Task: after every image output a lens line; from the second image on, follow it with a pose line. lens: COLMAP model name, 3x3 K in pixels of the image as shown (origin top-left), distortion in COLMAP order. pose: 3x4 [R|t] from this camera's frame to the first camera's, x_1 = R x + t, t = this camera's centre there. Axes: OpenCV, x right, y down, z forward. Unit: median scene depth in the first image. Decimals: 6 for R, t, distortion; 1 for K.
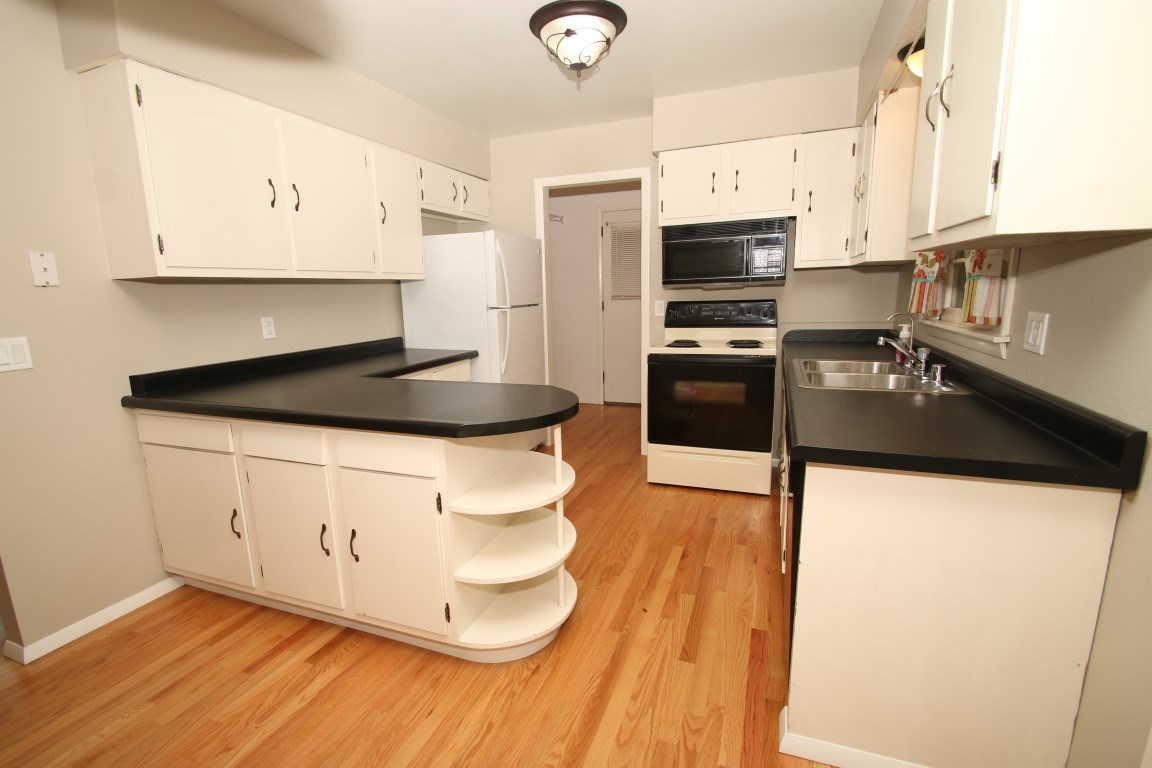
lens RADIAL K [[530.2, 0, 562.1], [0, 530.2, 385.8], [0, 0, 1]] dist [0.007026, -0.011665]
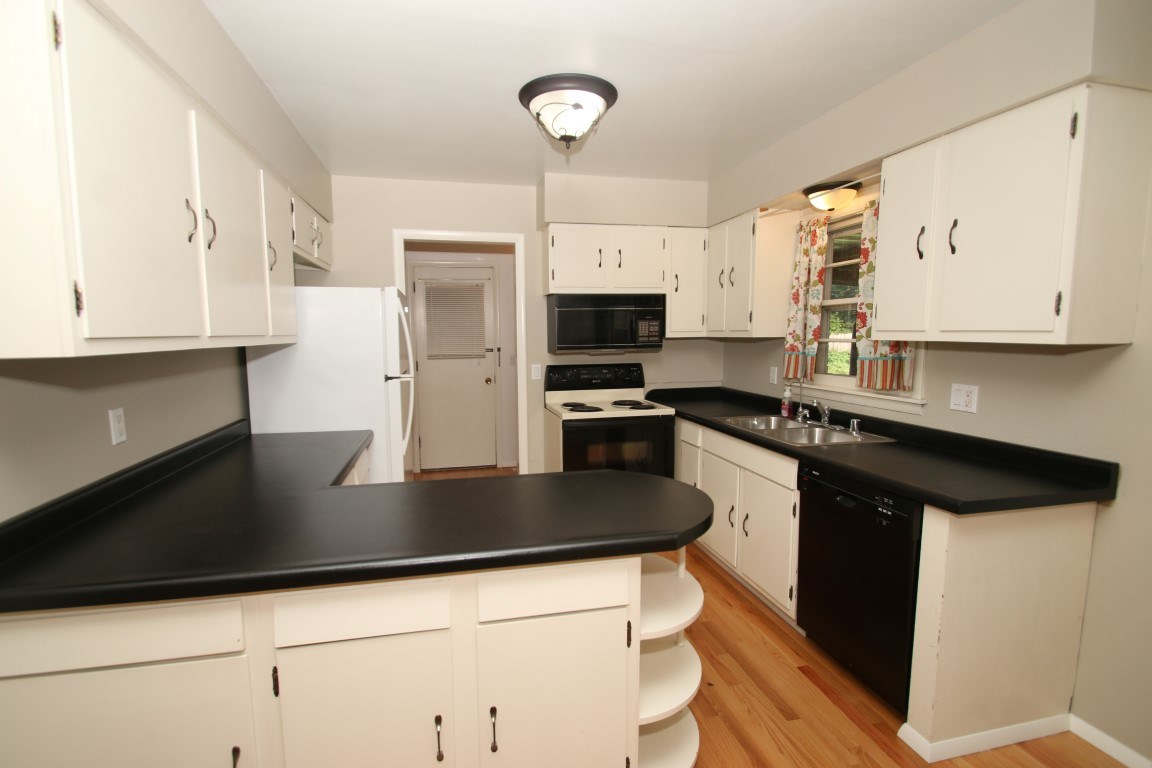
lens RADIAL K [[530.2, 0, 562.1], [0, 530.2, 385.8], [0, 0, 1]] dist [0.007026, -0.011665]
pose [[0.831002, -0.035200, 0.555155, -0.397200], [0.084844, 0.994340, -0.063954, -0.062218], [-0.549761, 0.100247, 0.829285, 0.174732]]
